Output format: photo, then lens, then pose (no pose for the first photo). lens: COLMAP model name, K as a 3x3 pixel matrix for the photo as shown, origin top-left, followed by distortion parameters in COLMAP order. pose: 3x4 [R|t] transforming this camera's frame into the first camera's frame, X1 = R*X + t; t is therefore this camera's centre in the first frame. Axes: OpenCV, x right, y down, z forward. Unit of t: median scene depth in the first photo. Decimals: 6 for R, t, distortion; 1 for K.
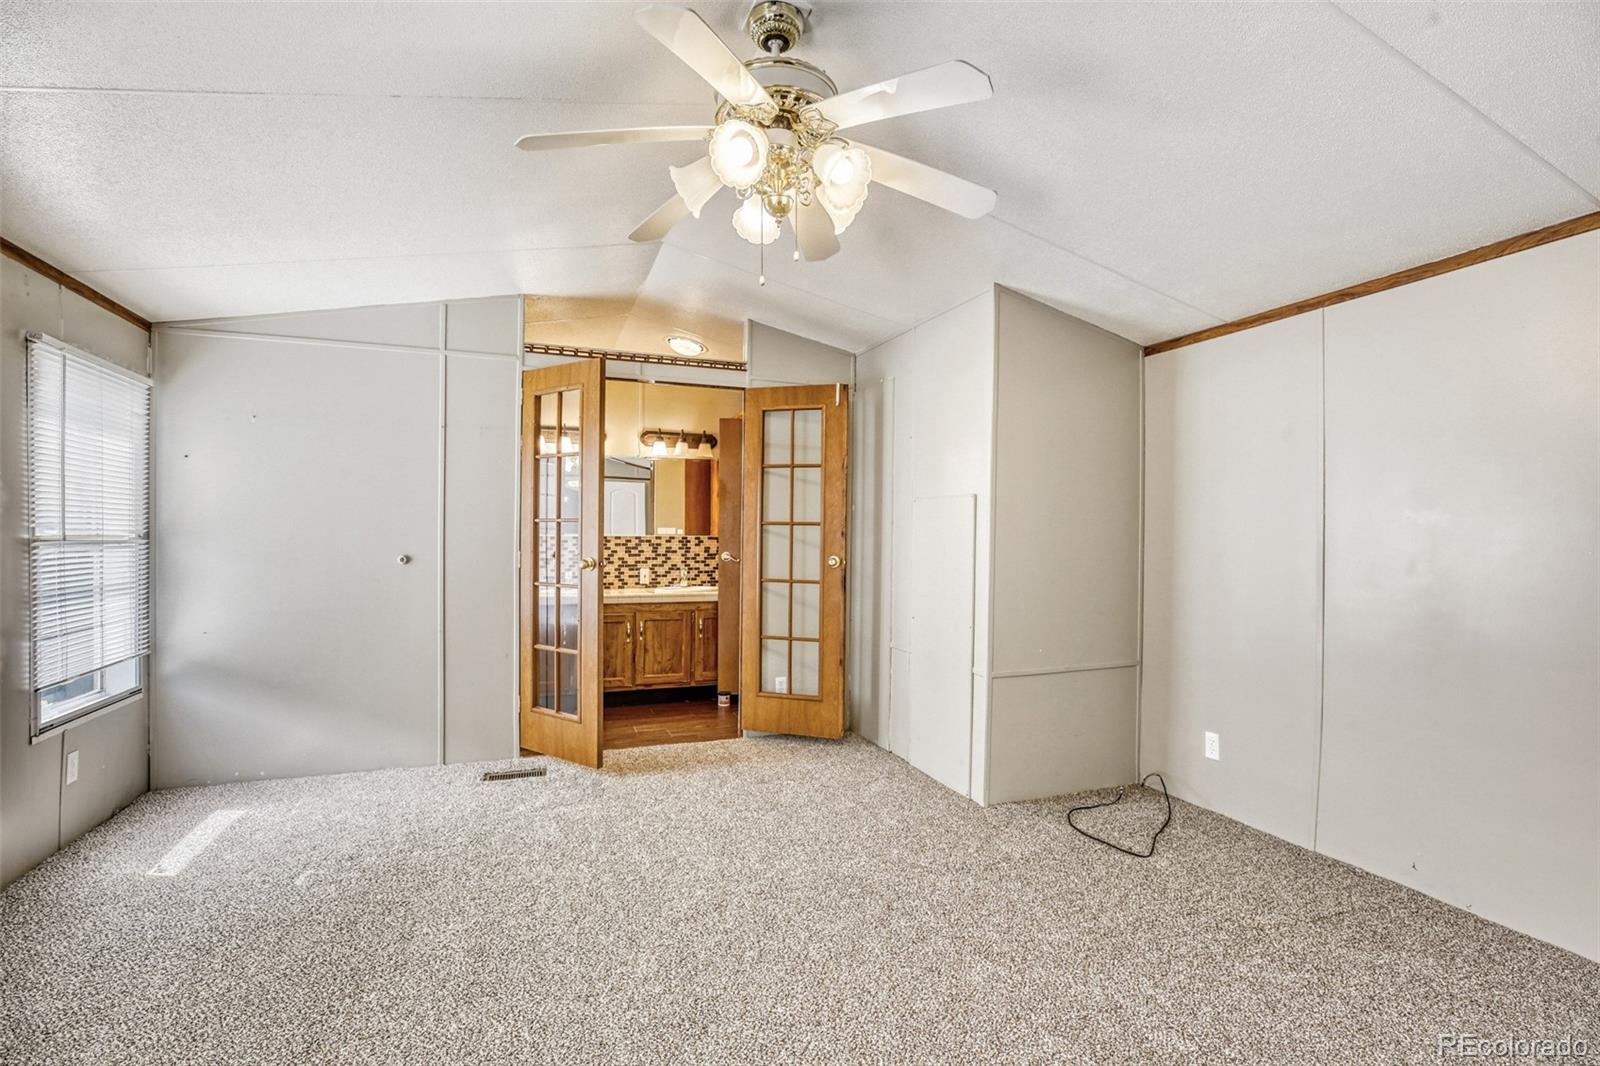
lens RADIAL K [[734.3, 0, 809.4], [0, 734.3, 529.1], [0, 0, 1]] dist [-0.041767, 0.013329]
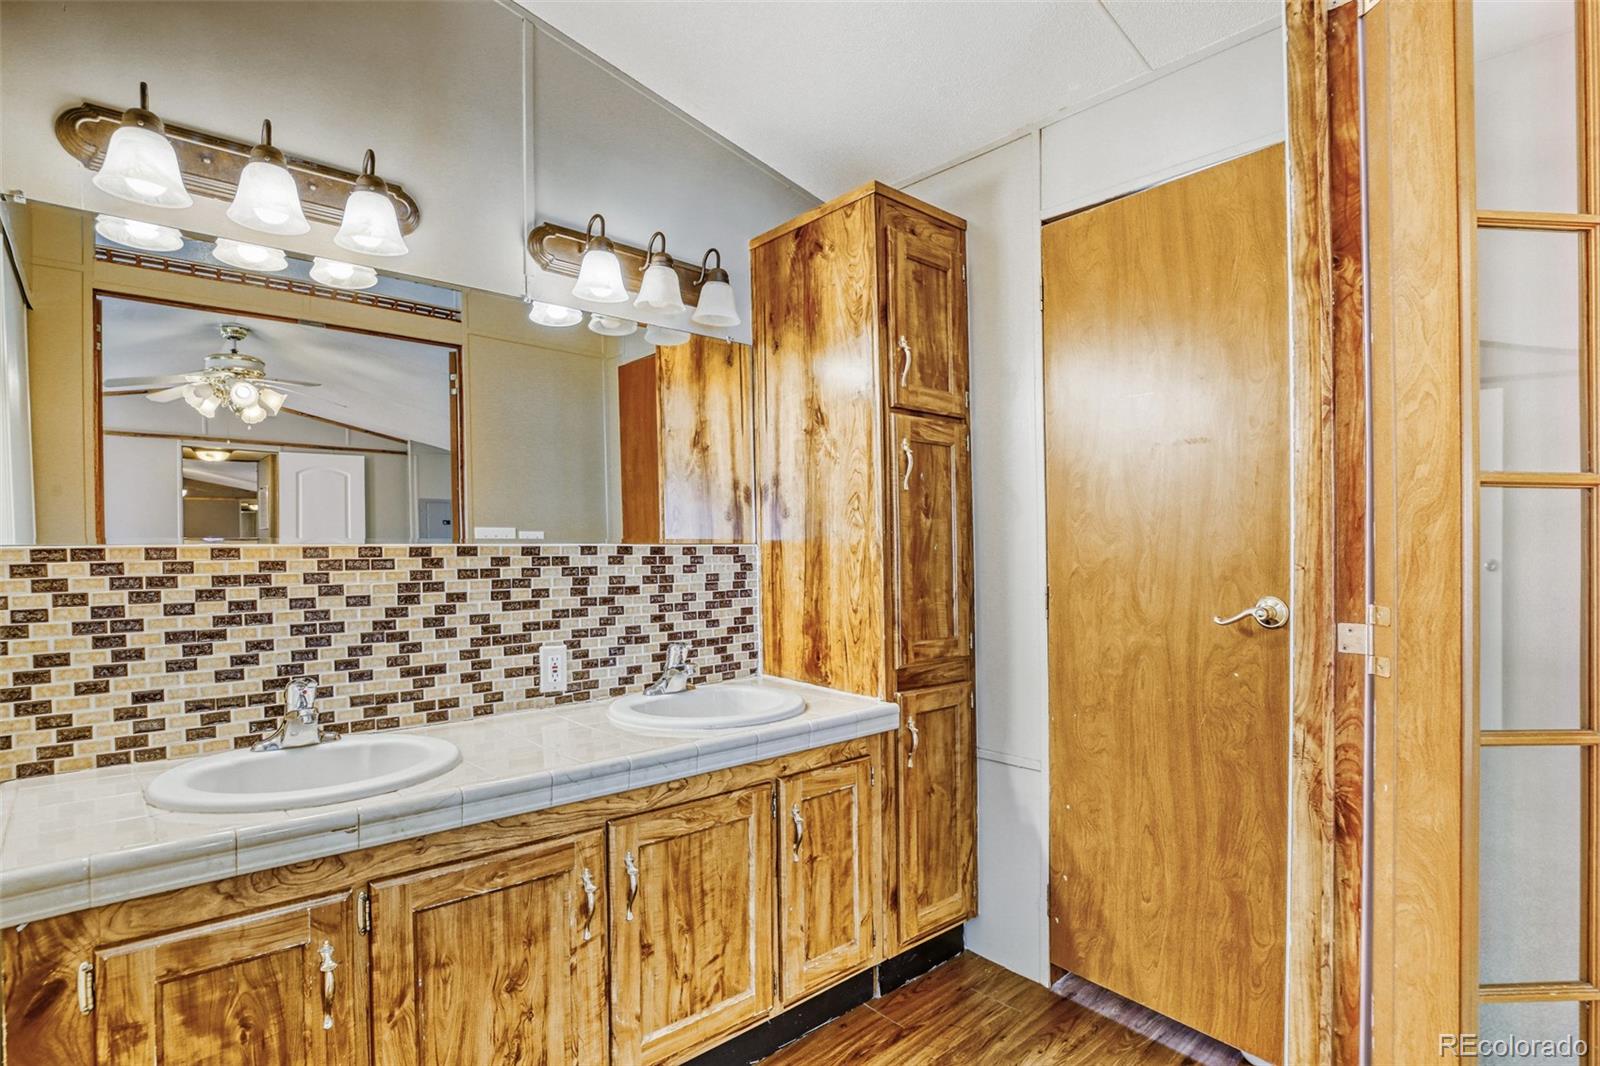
lens RADIAL K [[785.1, 0, 798.0], [0, 785.1, 560.6], [0, 0, 1]] dist [-0.043030, 0.016303]
pose [[0.930589, -0.013547, 0.365814, -0.253259], [0.004116, 0.999639, 0.026550, 0.007760], [-0.366042, -0.023202, 0.930309, 0.648135]]
